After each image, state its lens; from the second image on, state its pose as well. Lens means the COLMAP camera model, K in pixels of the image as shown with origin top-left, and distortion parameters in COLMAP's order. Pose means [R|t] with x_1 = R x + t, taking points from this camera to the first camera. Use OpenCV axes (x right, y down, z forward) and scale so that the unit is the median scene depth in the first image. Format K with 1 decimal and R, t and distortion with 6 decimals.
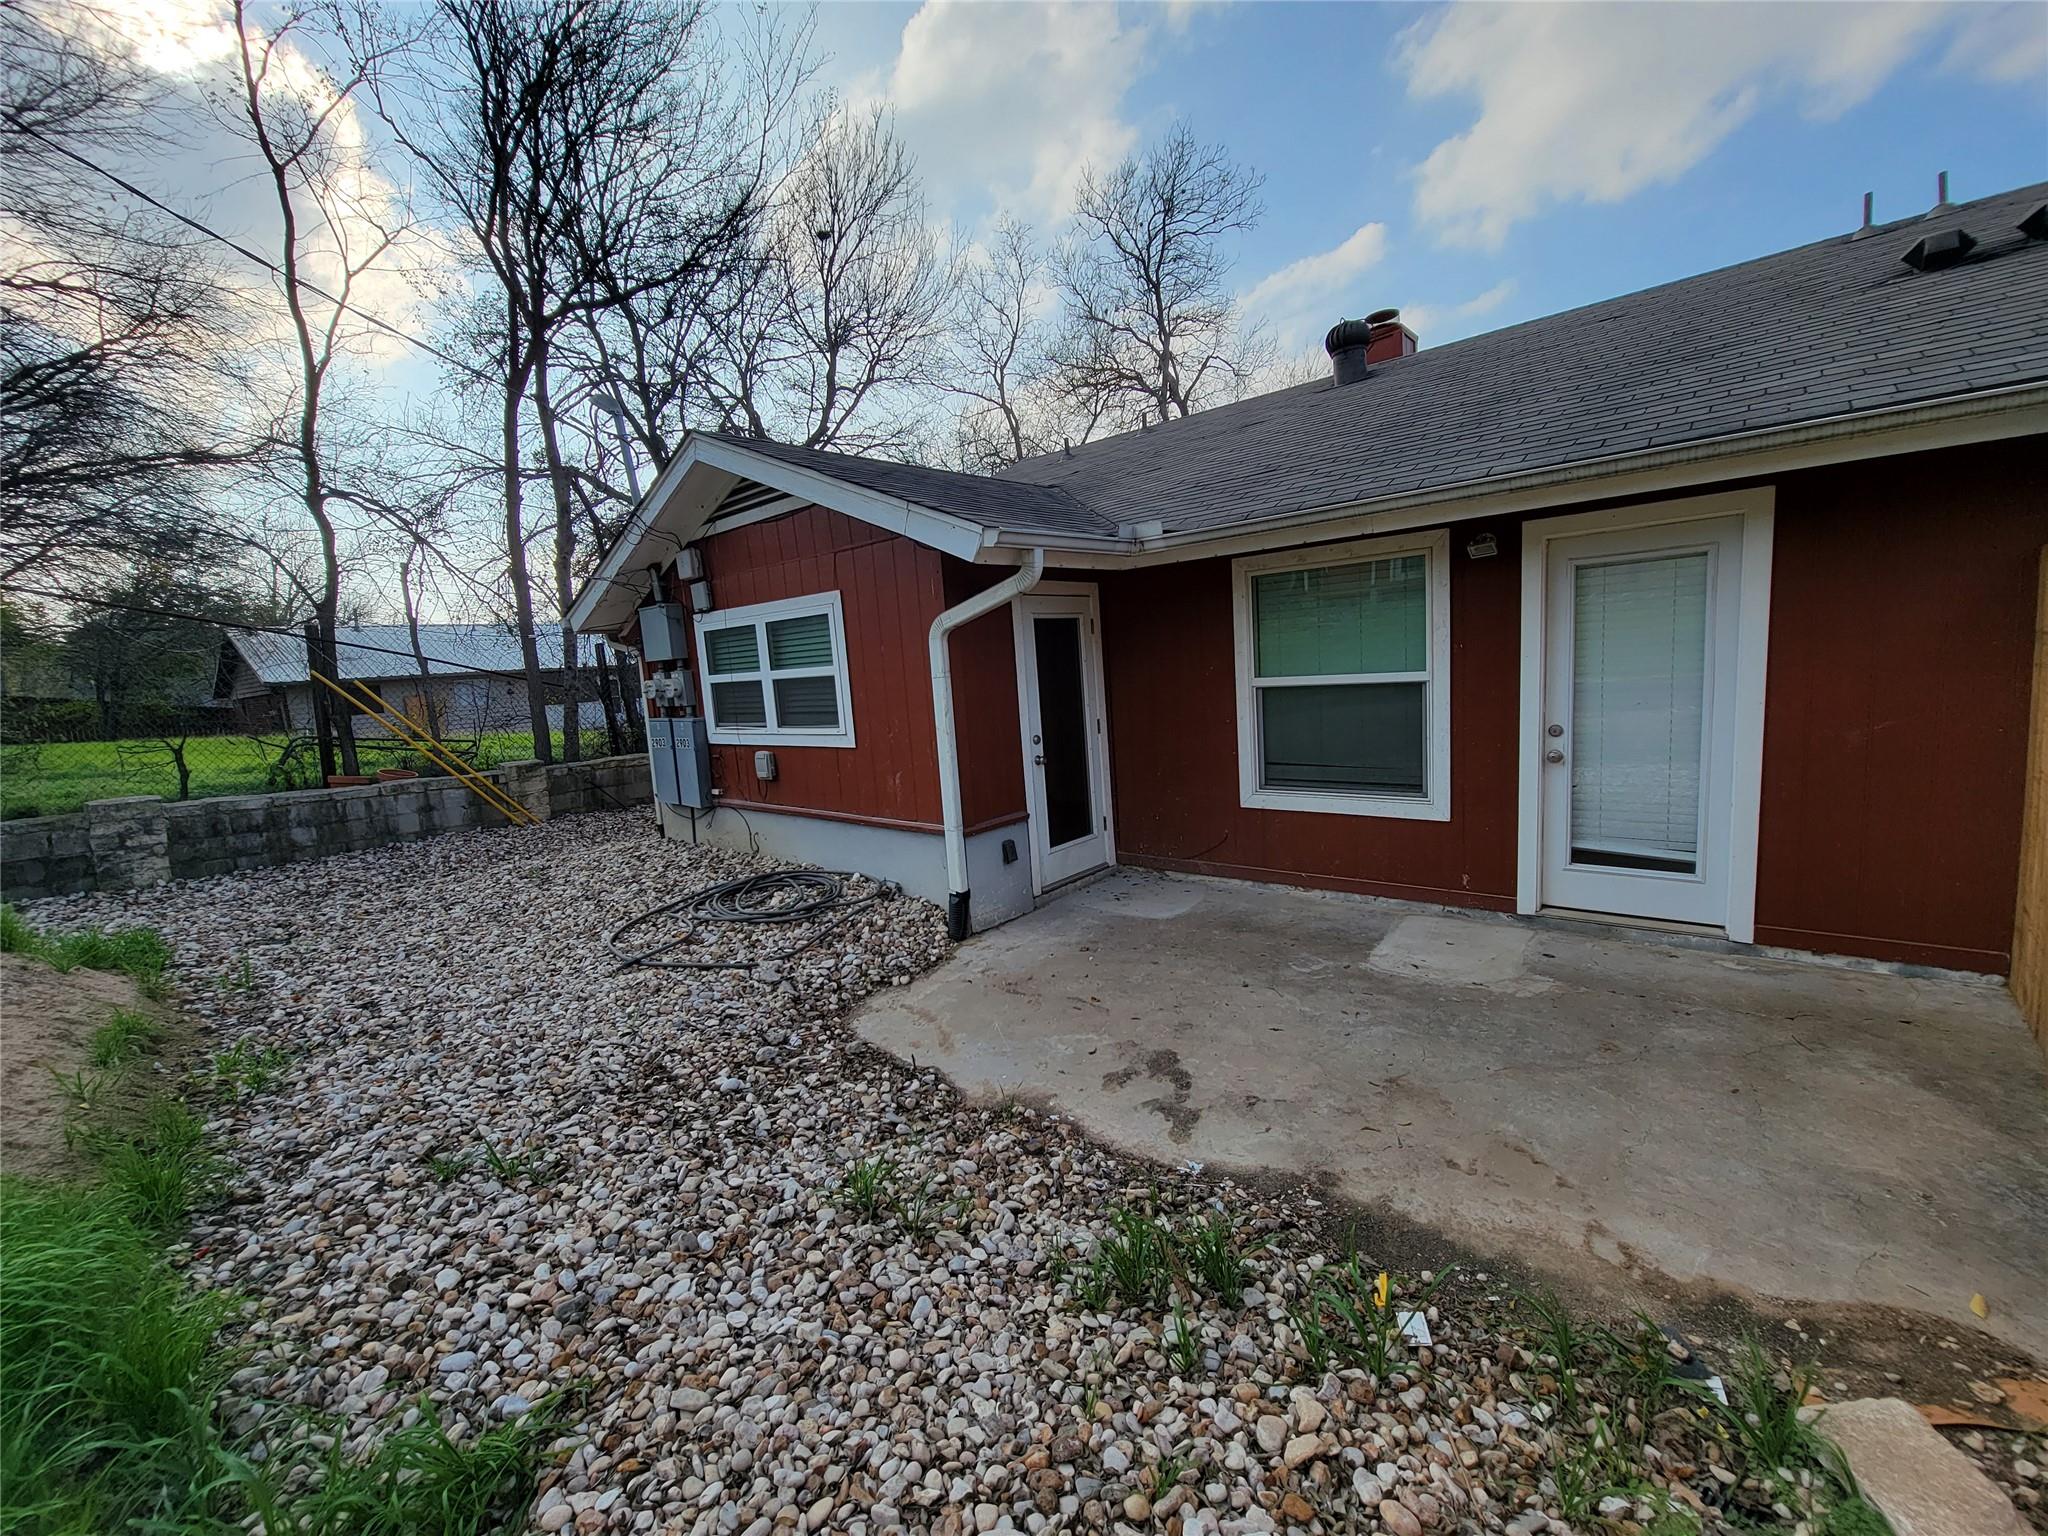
lens RADIAL K [[833.7, 0, 1006.2], [0, 833.7, 772.4], [0, 0, 1]] dist [-0.002949, -0.000290]
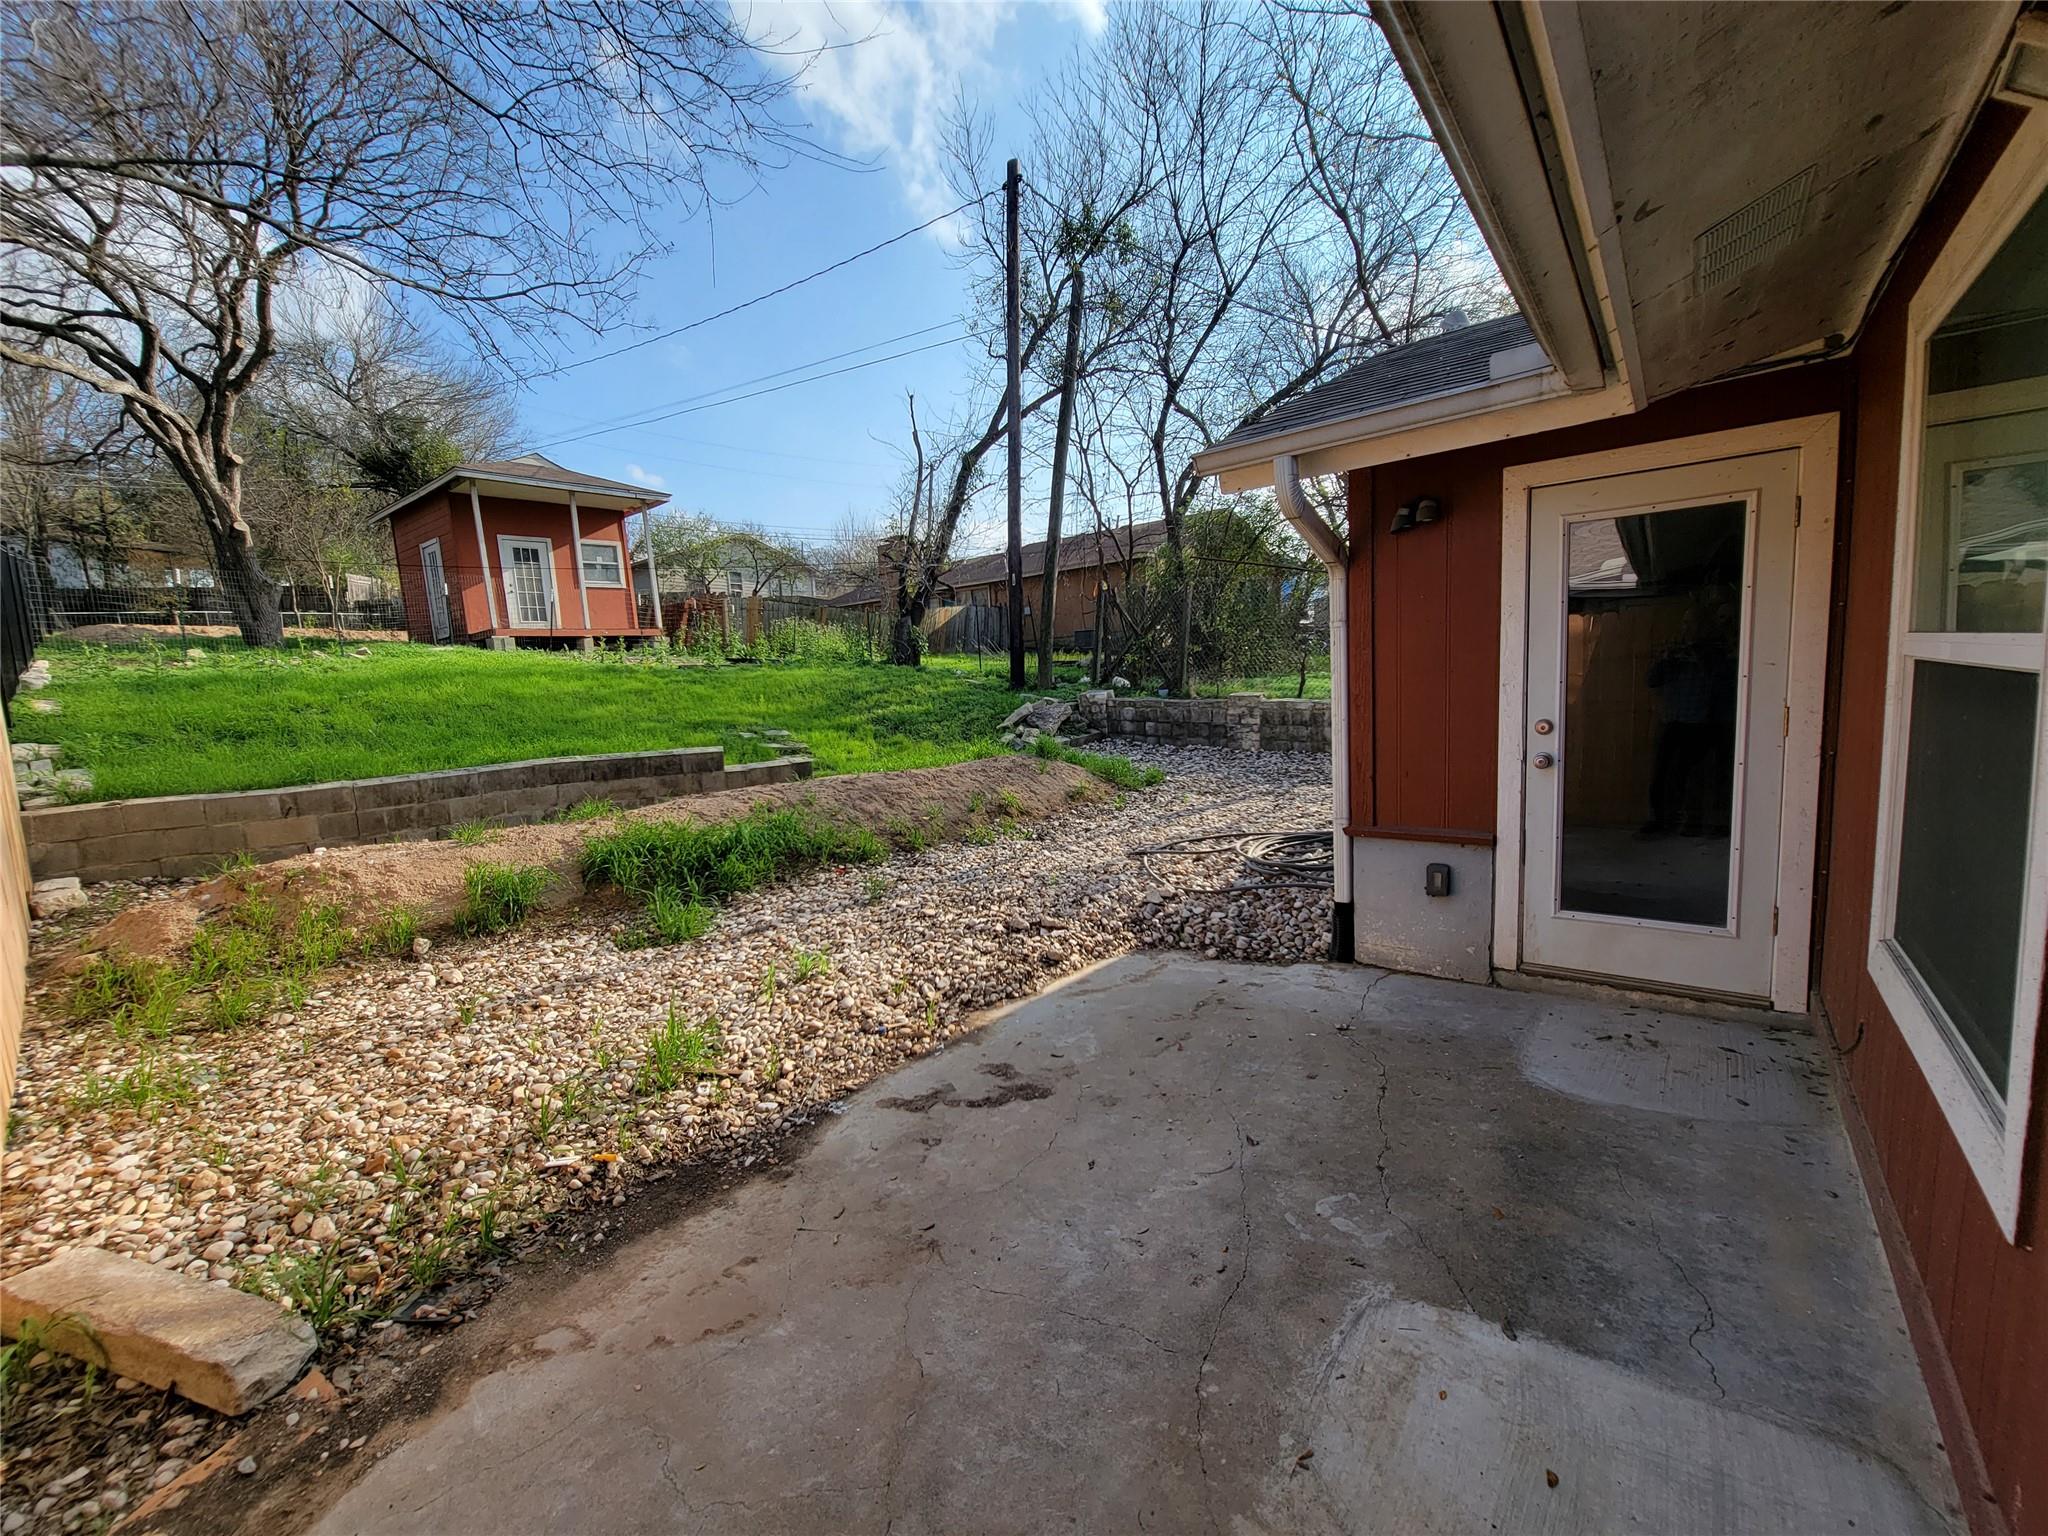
lens RADIAL K [[833.7, 0, 1006.2], [0, 833.7, 772.4], [0, 0, 1]] dist [-0.002949, -0.000290]
pose [[0.043761, 0.182945, -0.982149, 0.613224], [-0.080605, 0.980532, 0.179052, -0.082157], [0.995785, 0.071331, 0.057656, 0.567814]]
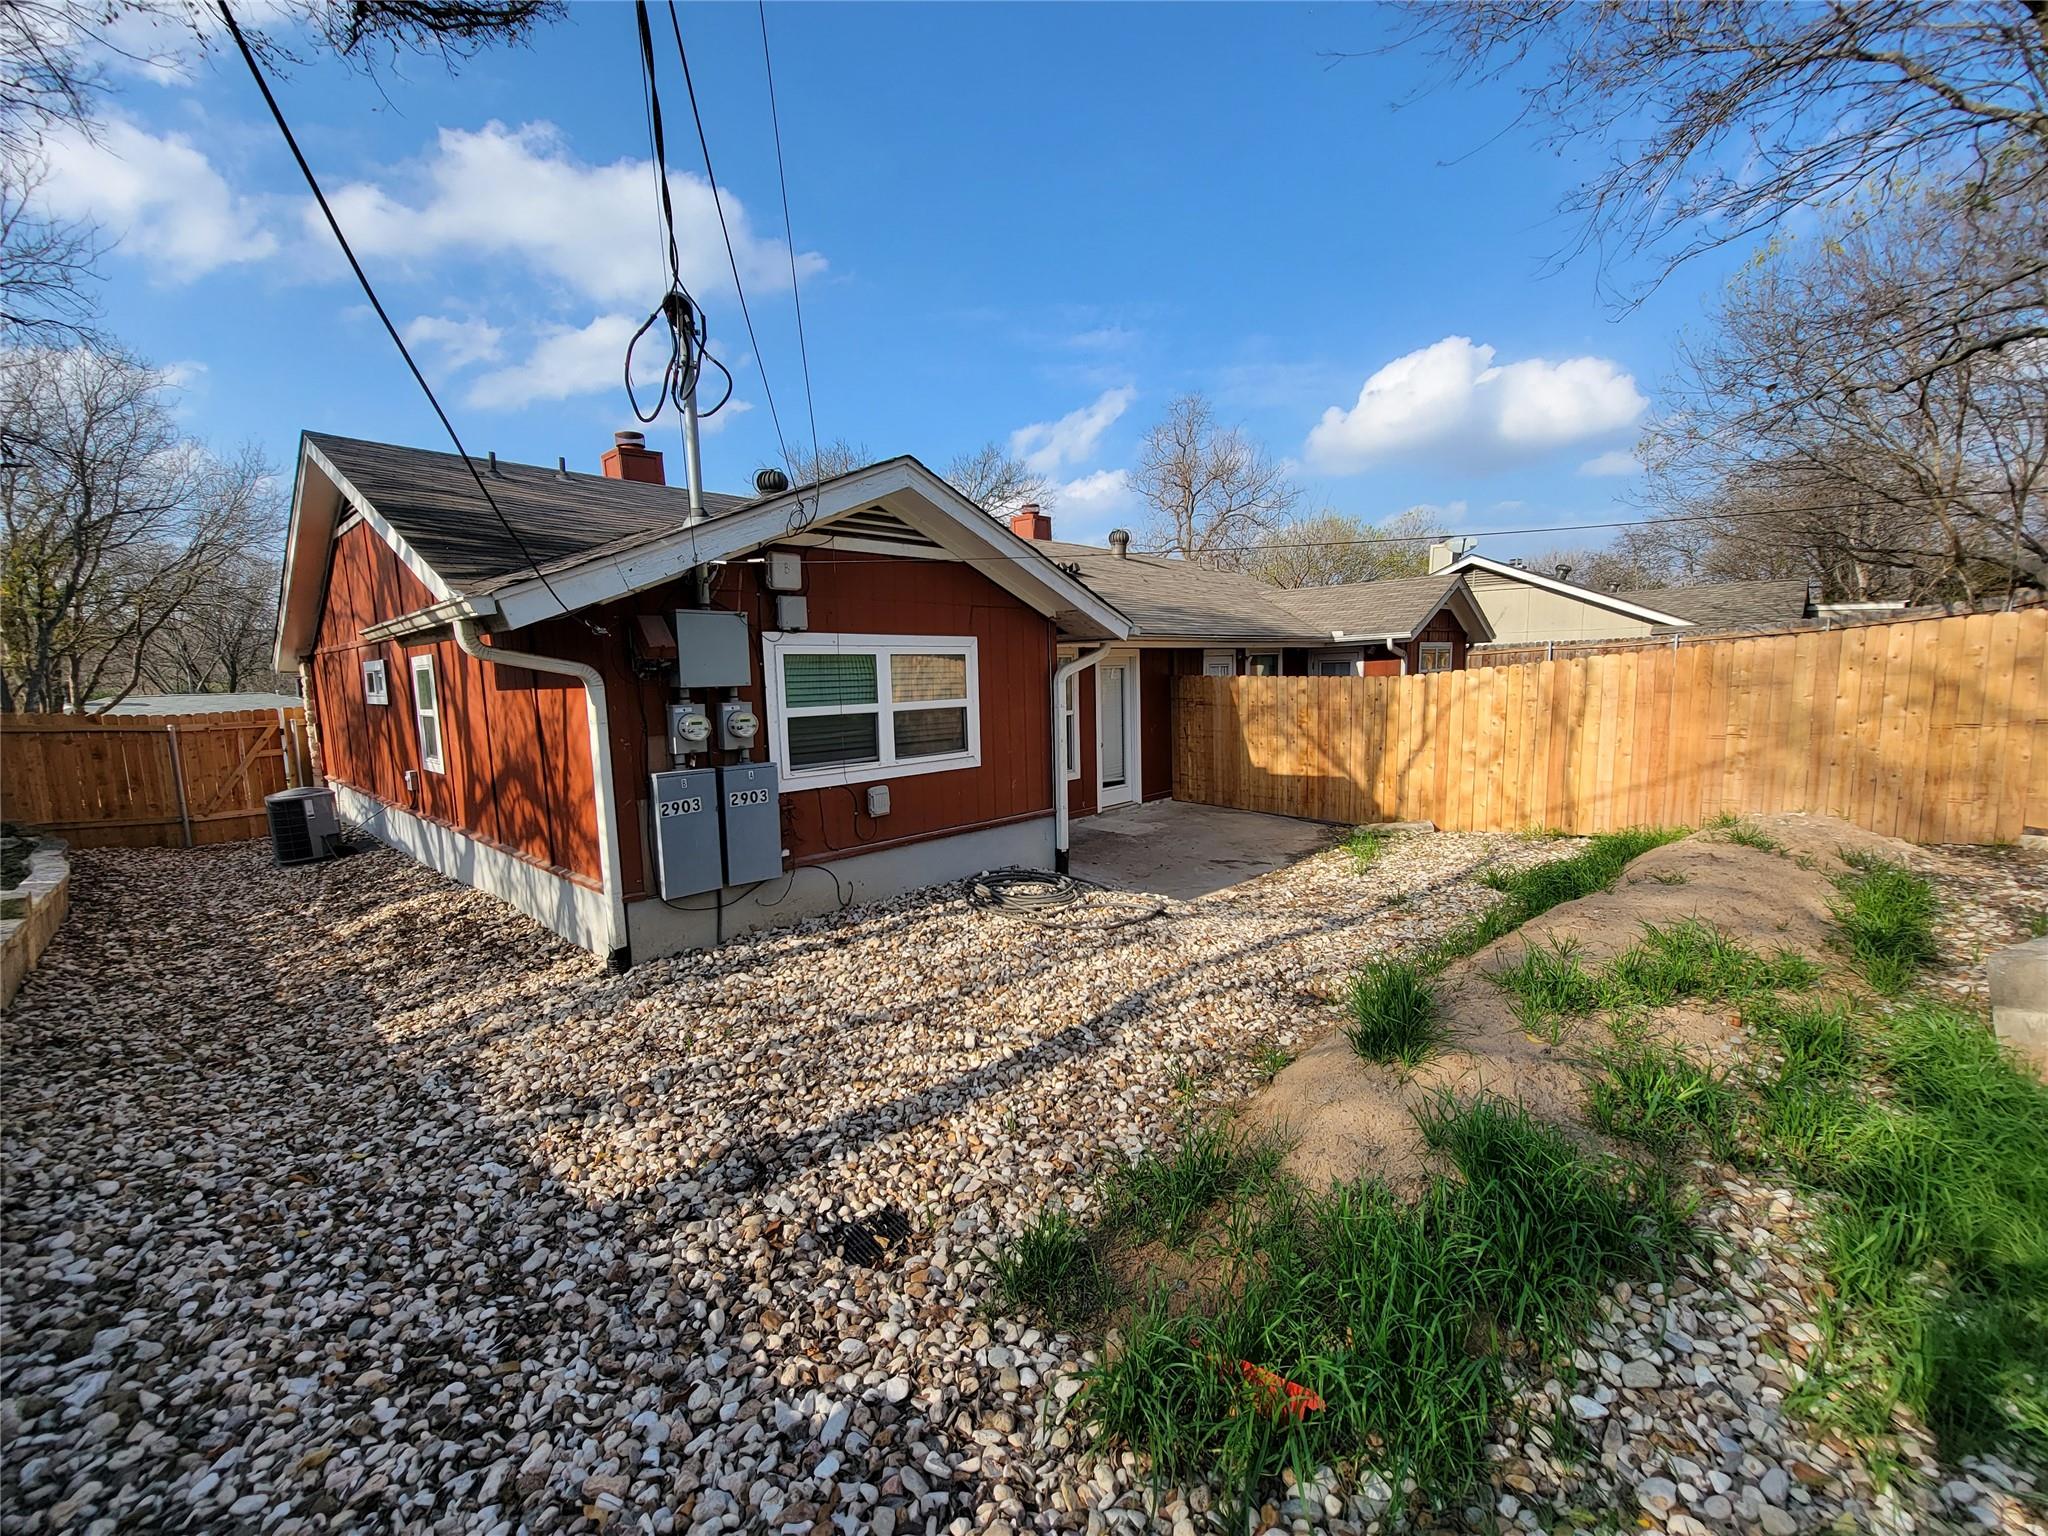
lens RADIAL K [[833.7, 0, 1006.2], [0, 833.7, 772.4], [0, 0, 1]] dist [-0.002949, -0.000290]
pose [[0.030290, -0.045193, 0.998519, -1.400506], [0.156475, 0.986875, 0.039919, -0.064431], [-0.987217, 0.155034, 0.036964, 0.926194]]
